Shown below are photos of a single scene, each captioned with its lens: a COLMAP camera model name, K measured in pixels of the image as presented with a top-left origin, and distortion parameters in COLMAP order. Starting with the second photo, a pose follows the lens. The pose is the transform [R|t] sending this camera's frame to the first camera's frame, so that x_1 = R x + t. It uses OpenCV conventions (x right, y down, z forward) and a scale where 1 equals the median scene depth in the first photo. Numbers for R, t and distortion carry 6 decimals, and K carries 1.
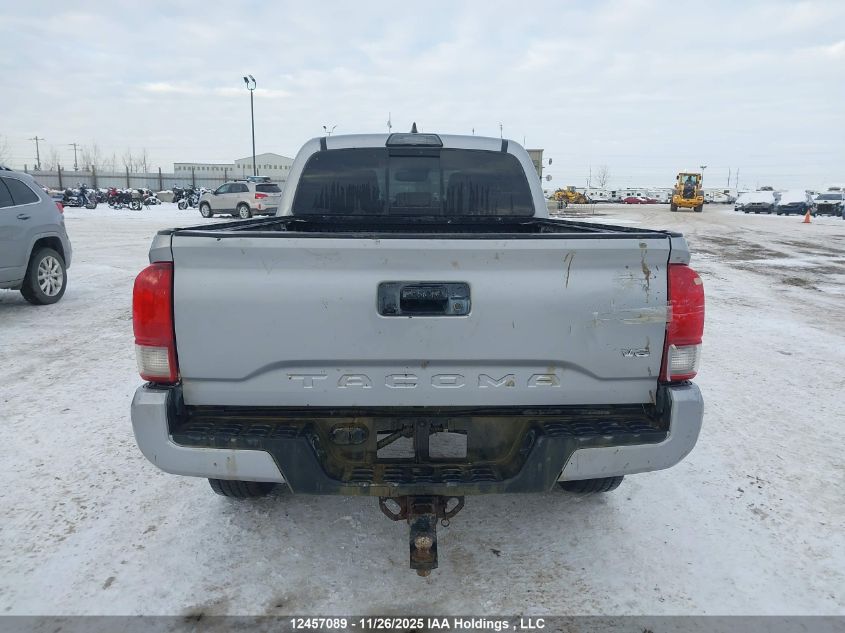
lens RADIAL K [[659.3, 0, 422.5], [0, 659.3, 316.5], [0, 0, 1]] dist [0.116878, -0.146091]
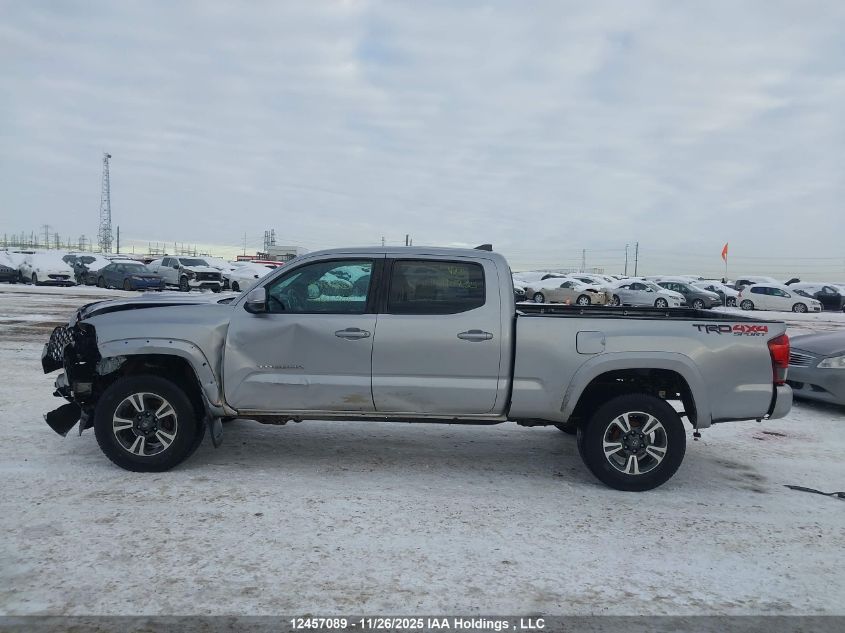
lens RADIAL K [[659.3, 0, 422.5], [0, 659.3, 316.5], [0, 0, 1]] dist [0.116878, -0.146091]
pose [[0.018049, -0.081424, 0.996516, -1.709856], [0.145831, 0.986234, 0.077942, -0.317253], [-0.989145, 0.143916, 0.029675, 1.307237]]
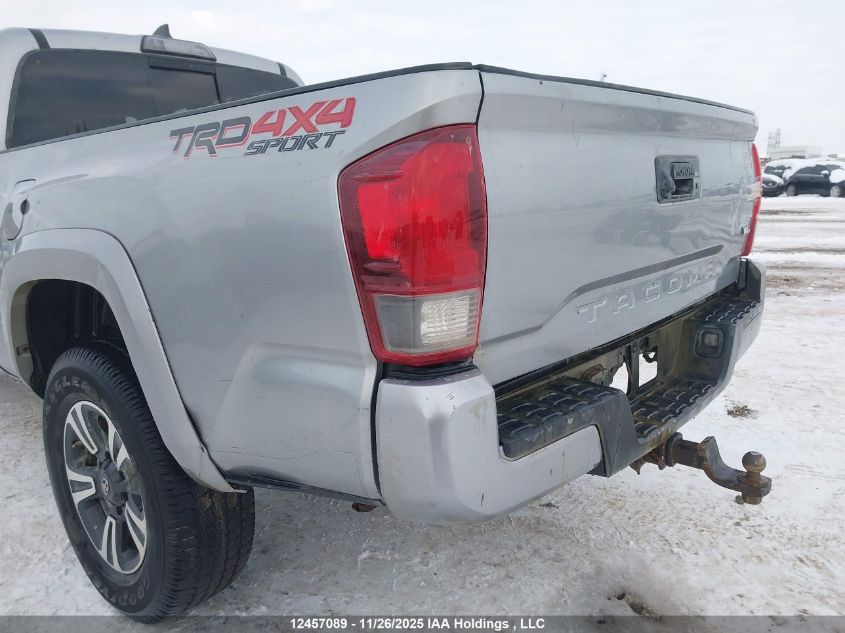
lens RADIAL K [[659.3, 0, 422.5], [0, 659.3, 316.5], [0, 0, 1]] dist [0.116878, -0.146091]
pose [[0.676756, -0.177314, 0.714535, -0.449299], [0.180431, 0.980910, 0.072525, 0.012366], [-0.713755, 0.079843, 0.695830, 0.375367]]
